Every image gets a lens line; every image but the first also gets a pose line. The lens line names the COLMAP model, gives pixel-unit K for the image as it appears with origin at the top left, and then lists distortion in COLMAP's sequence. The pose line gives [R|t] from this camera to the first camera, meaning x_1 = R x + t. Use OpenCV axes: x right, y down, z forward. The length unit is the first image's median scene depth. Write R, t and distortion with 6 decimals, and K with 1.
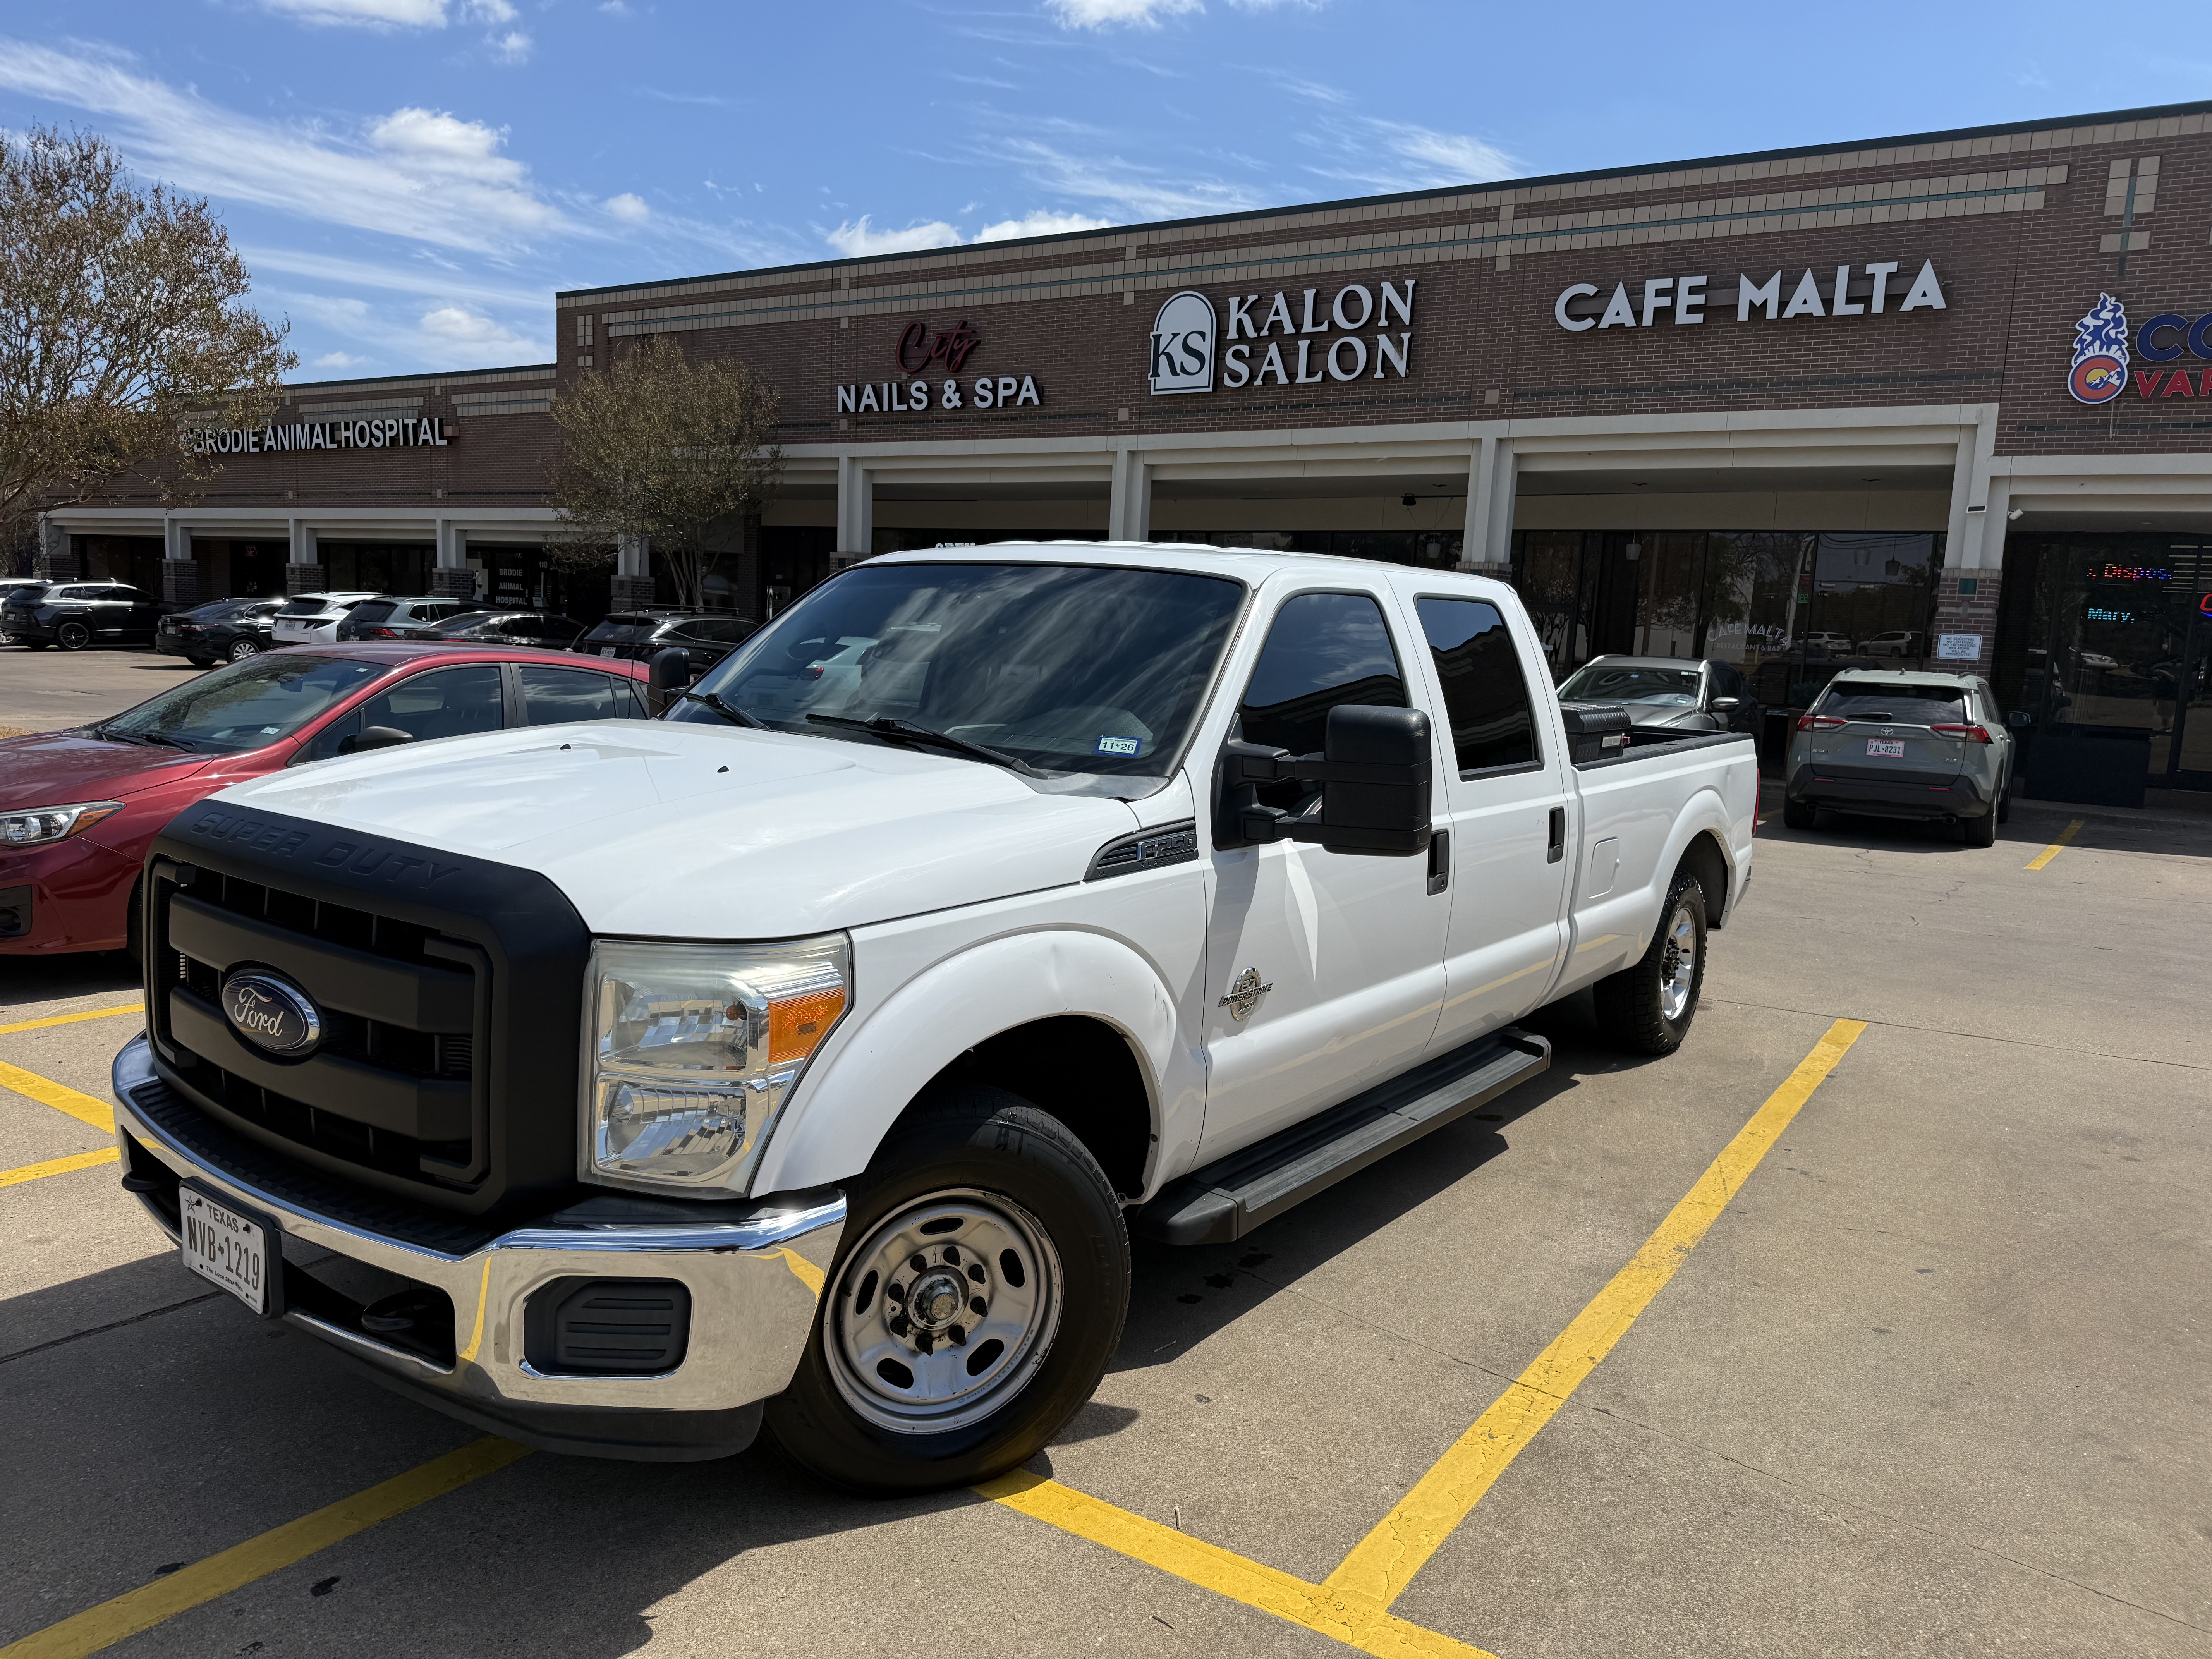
lens RADIAL K [[1542.6, 0, 1098.1], [0, 1542.6, 845.7], [0, 0, 1]] dist [0.046727, -0.068591]
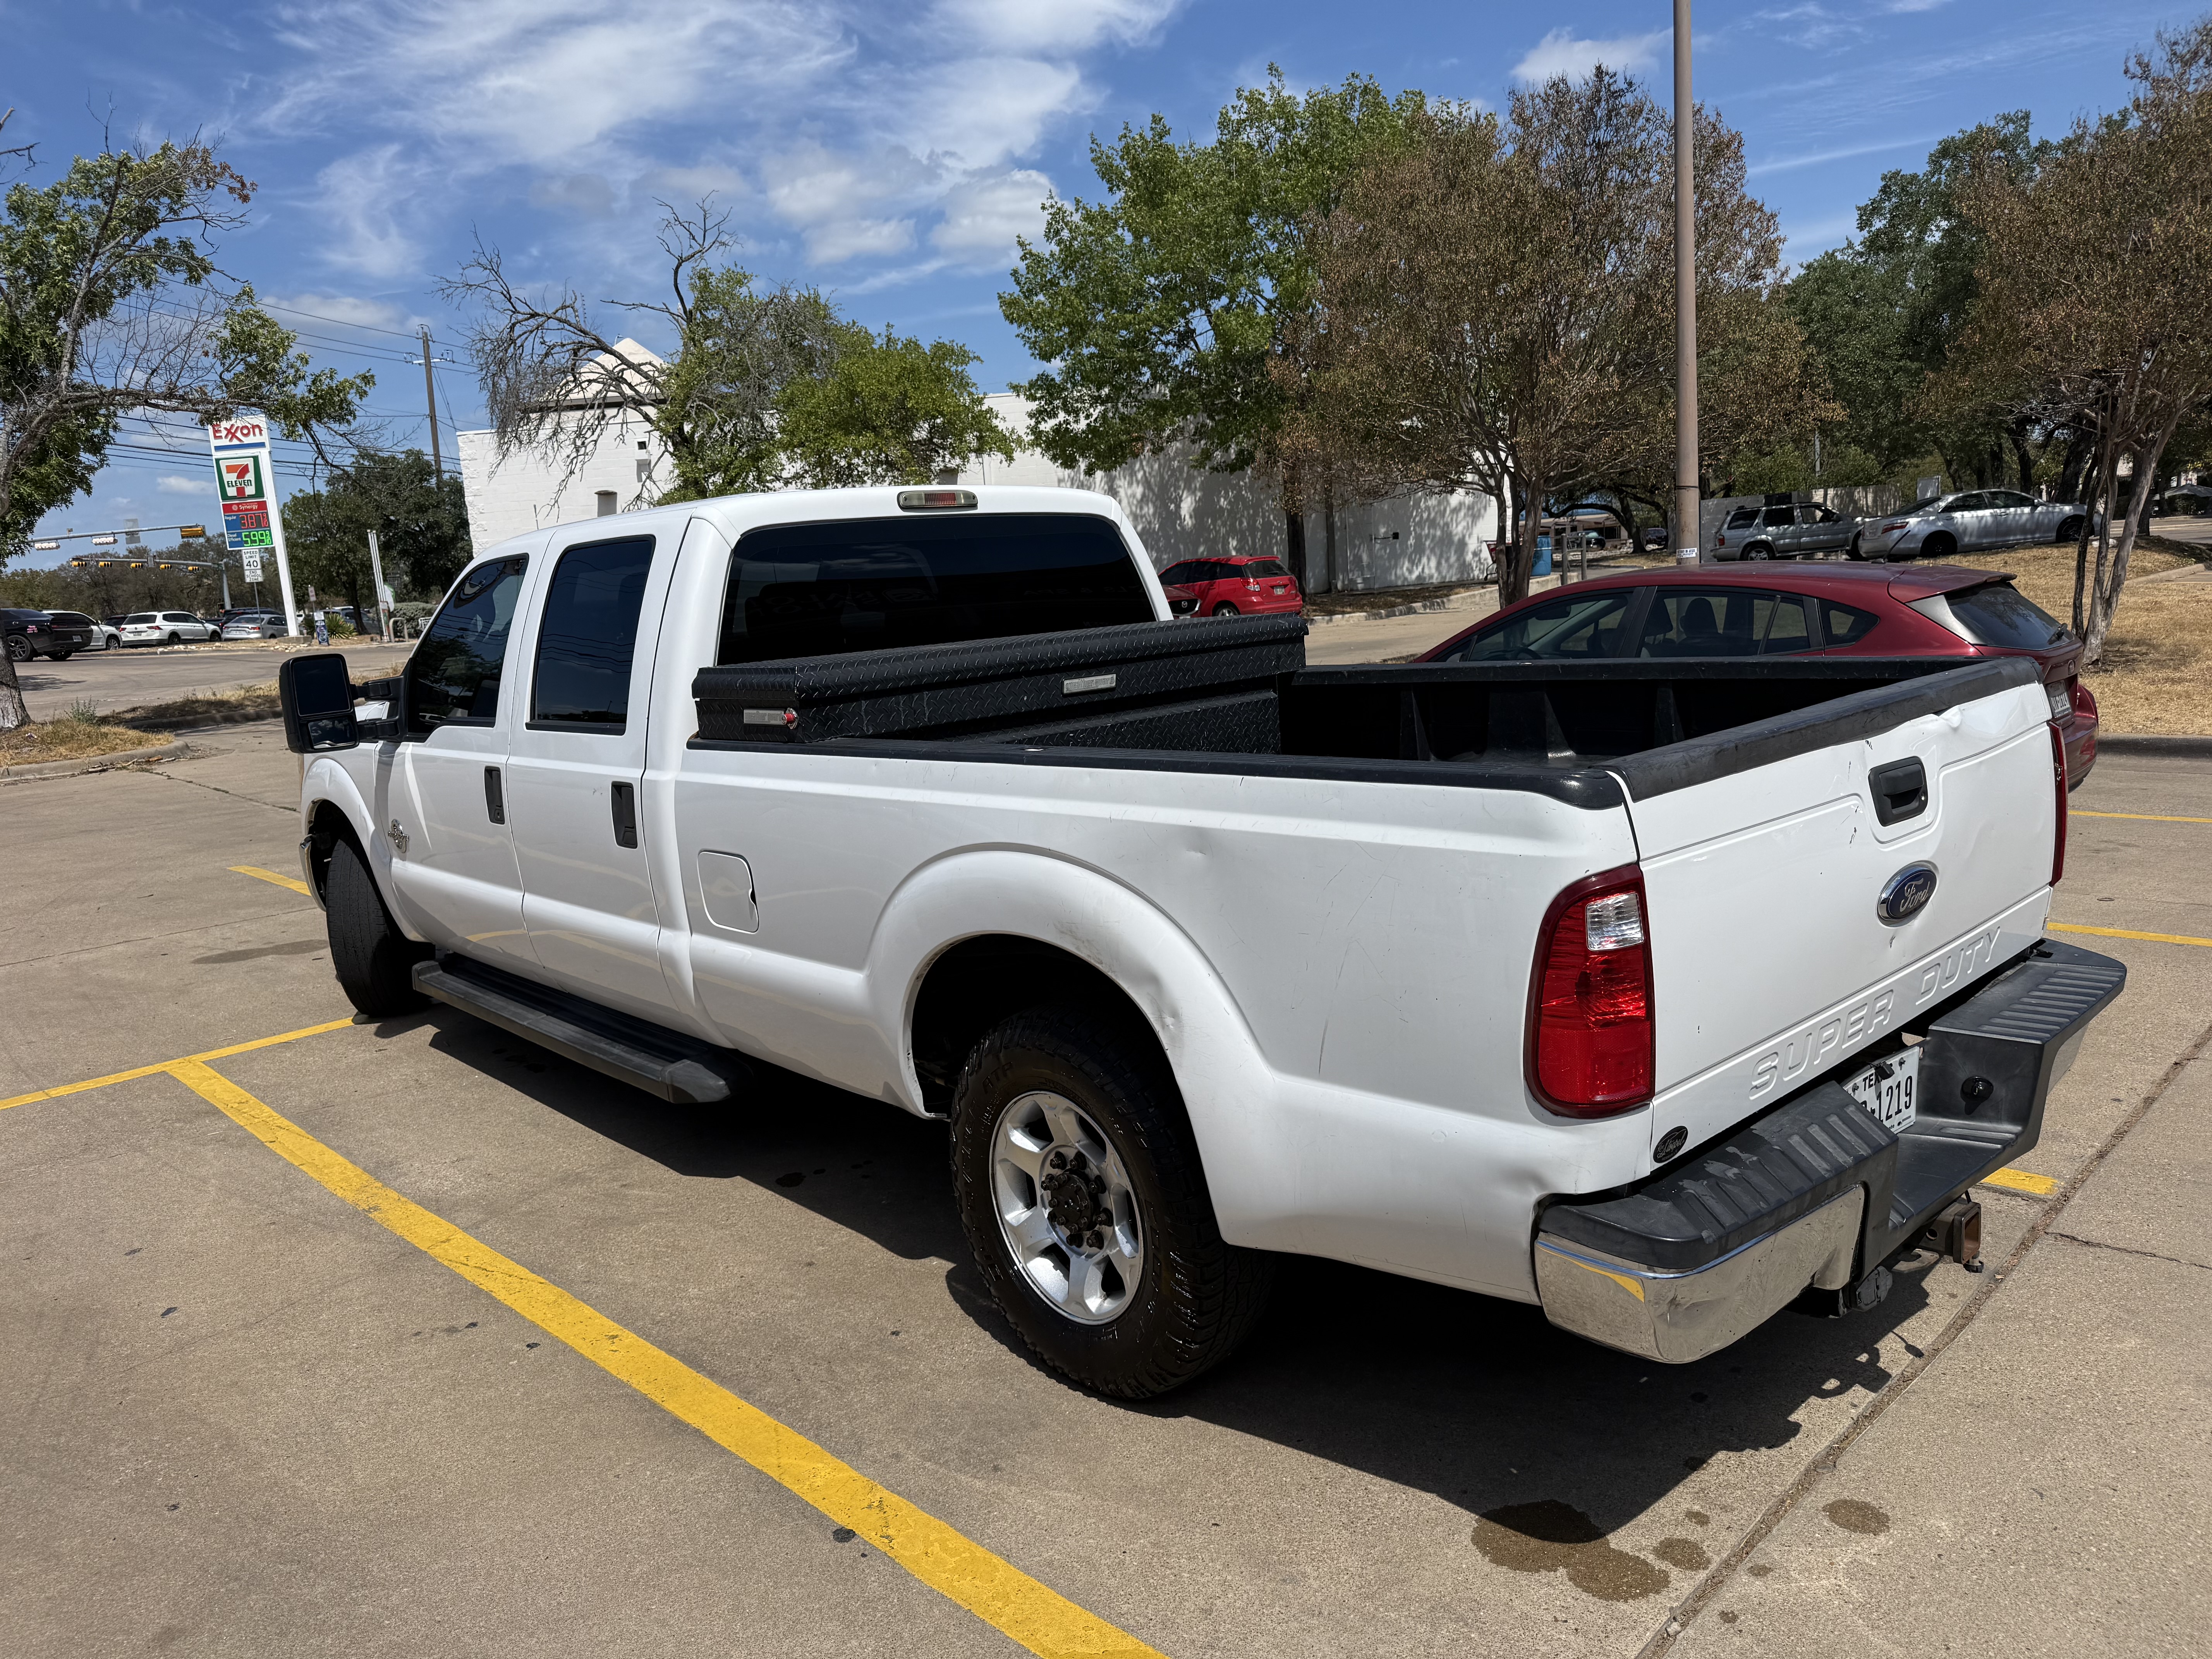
lens RADIAL K [[1542.6, 0, 1095.0], [0, 1542.6, 843.3], [0, 0, 1]] dist [0.046727, -0.068591]
pose [[-0.204754, 0.137002, -0.969178, 0.255477], [-0.075461, 0.985000, 0.155181, -0.034028], [0.975900, 0.104909, -0.191344, 0.340210]]
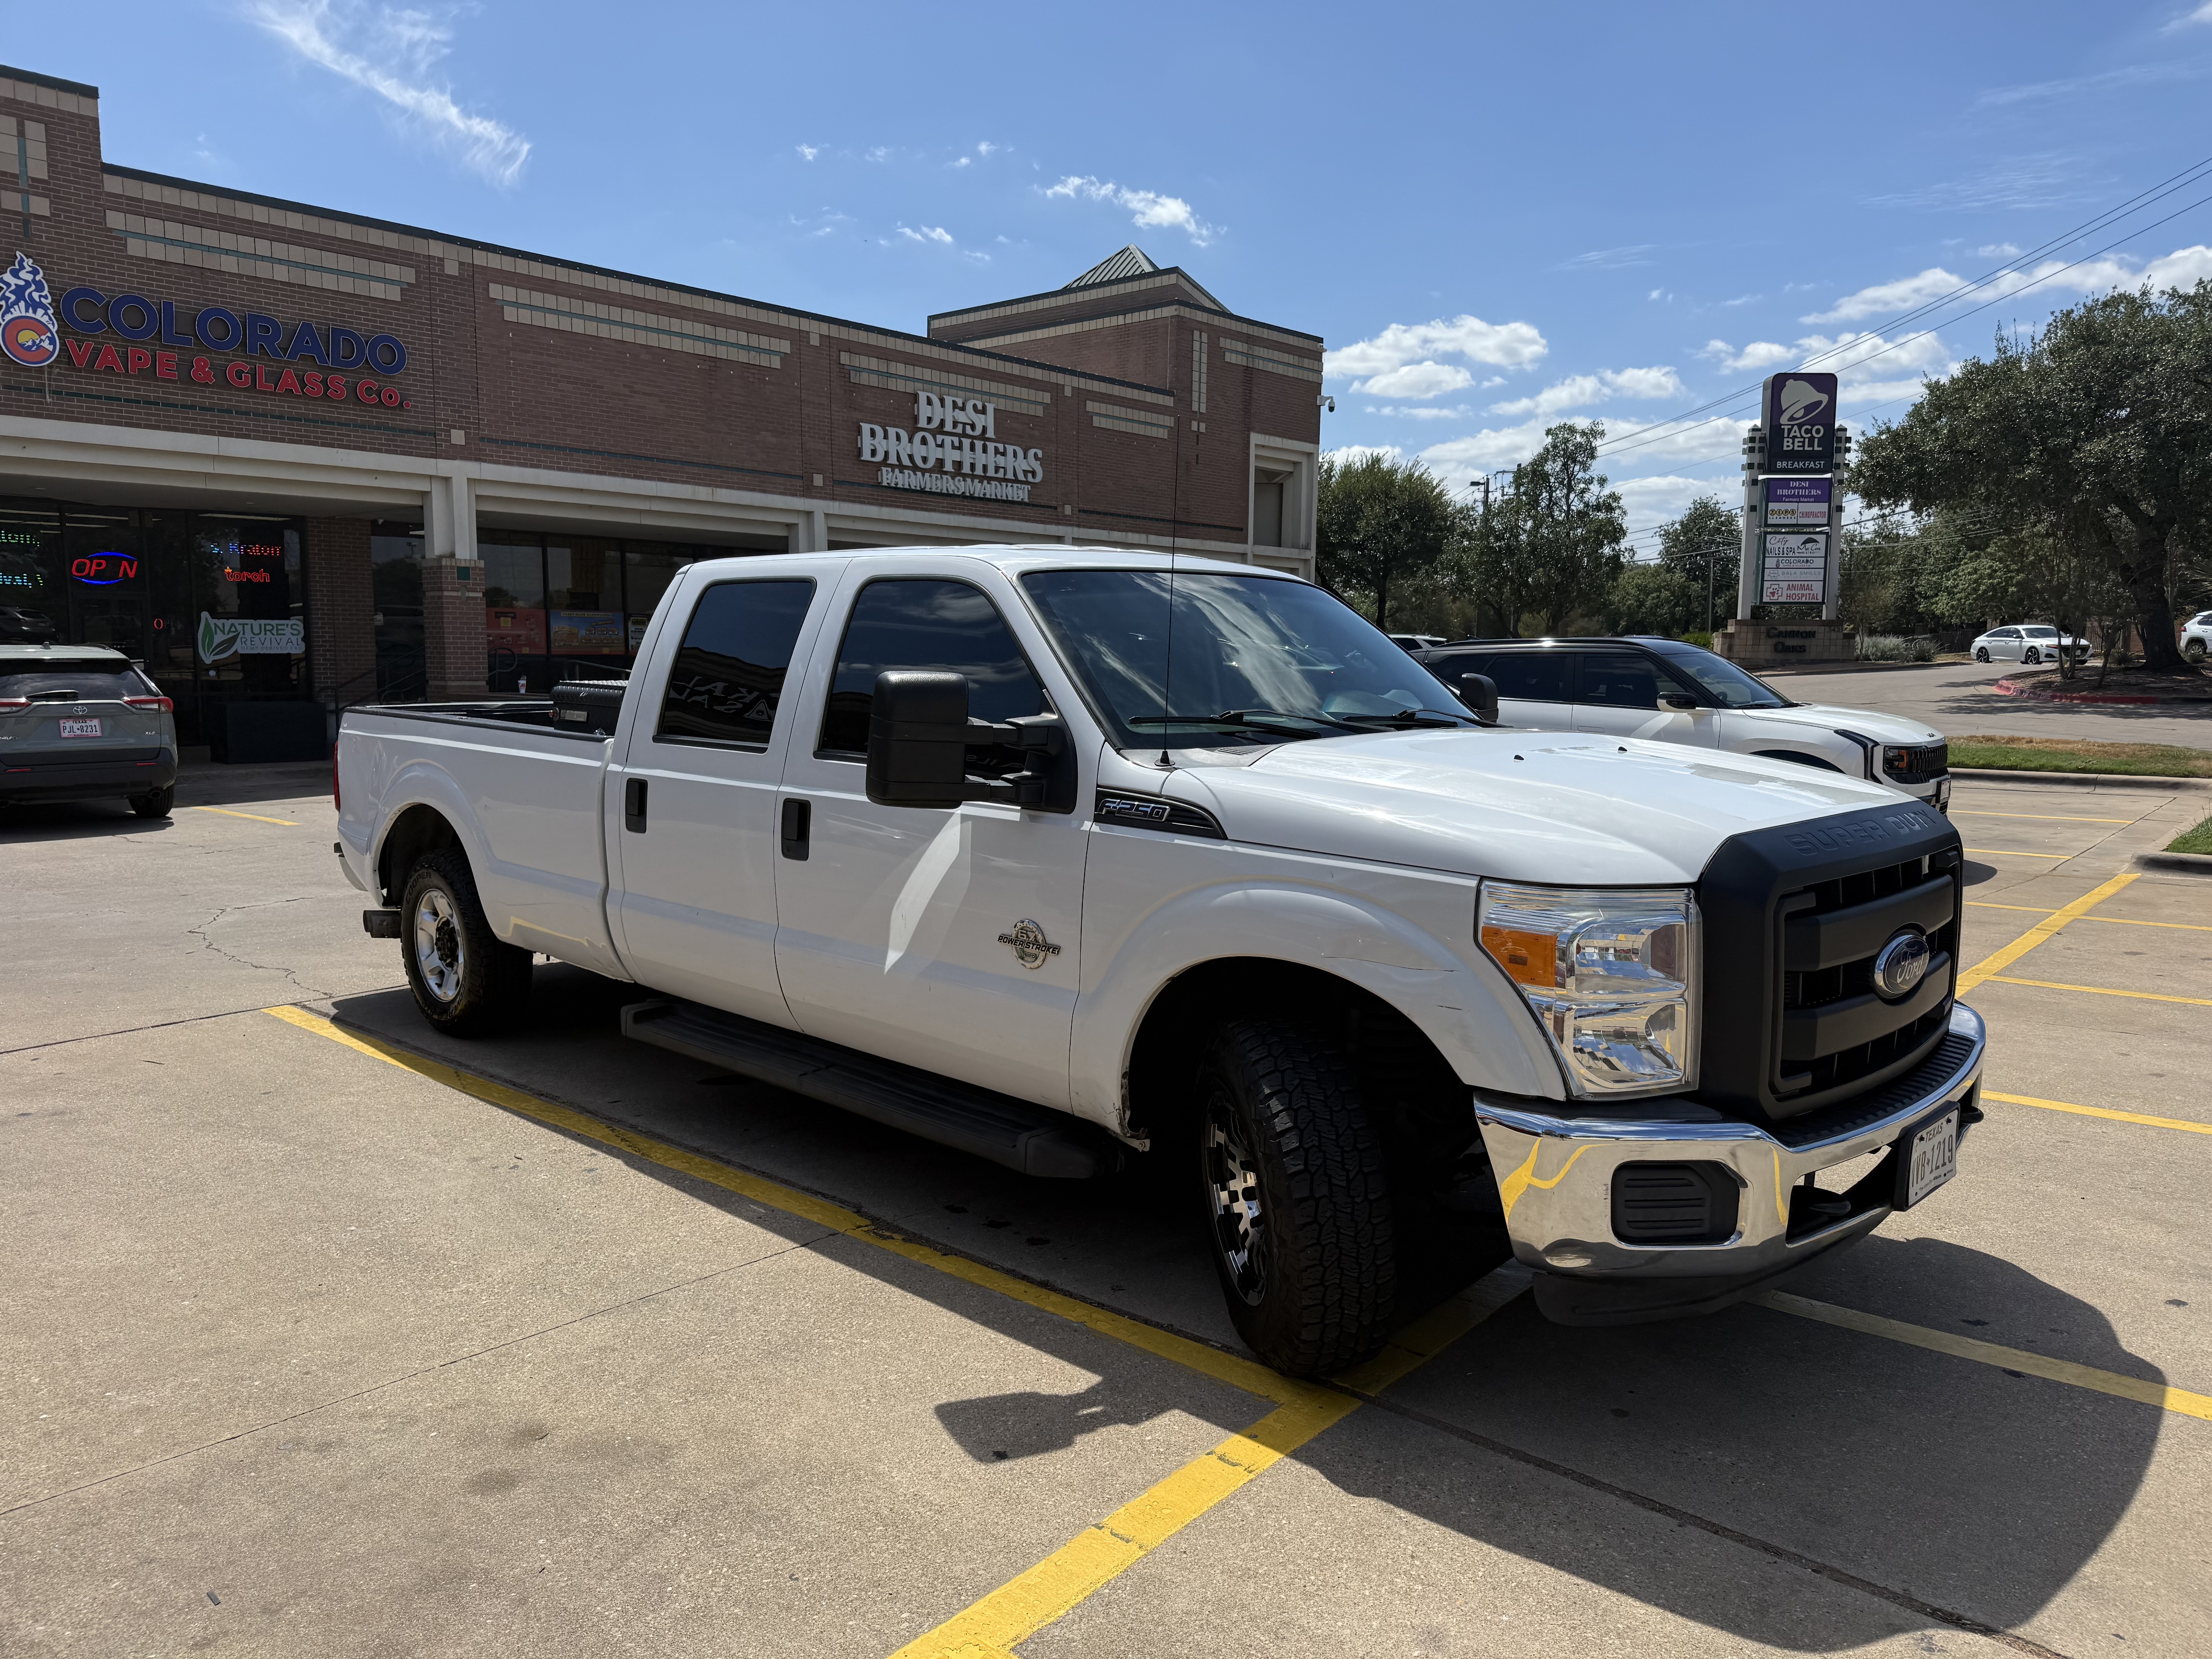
lens RADIAL K [[1542.6, 0, 1118.1], [0, 1542.6, 836.6], [0, 0, 1]] dist [0.046727, -0.068591]
pose [[0.129436, -0.160303, 0.978544, -0.244550], [0.134530, 0.980560, 0.142839, -0.035420], [-0.982419, 0.113156, 0.148486, 0.188449]]
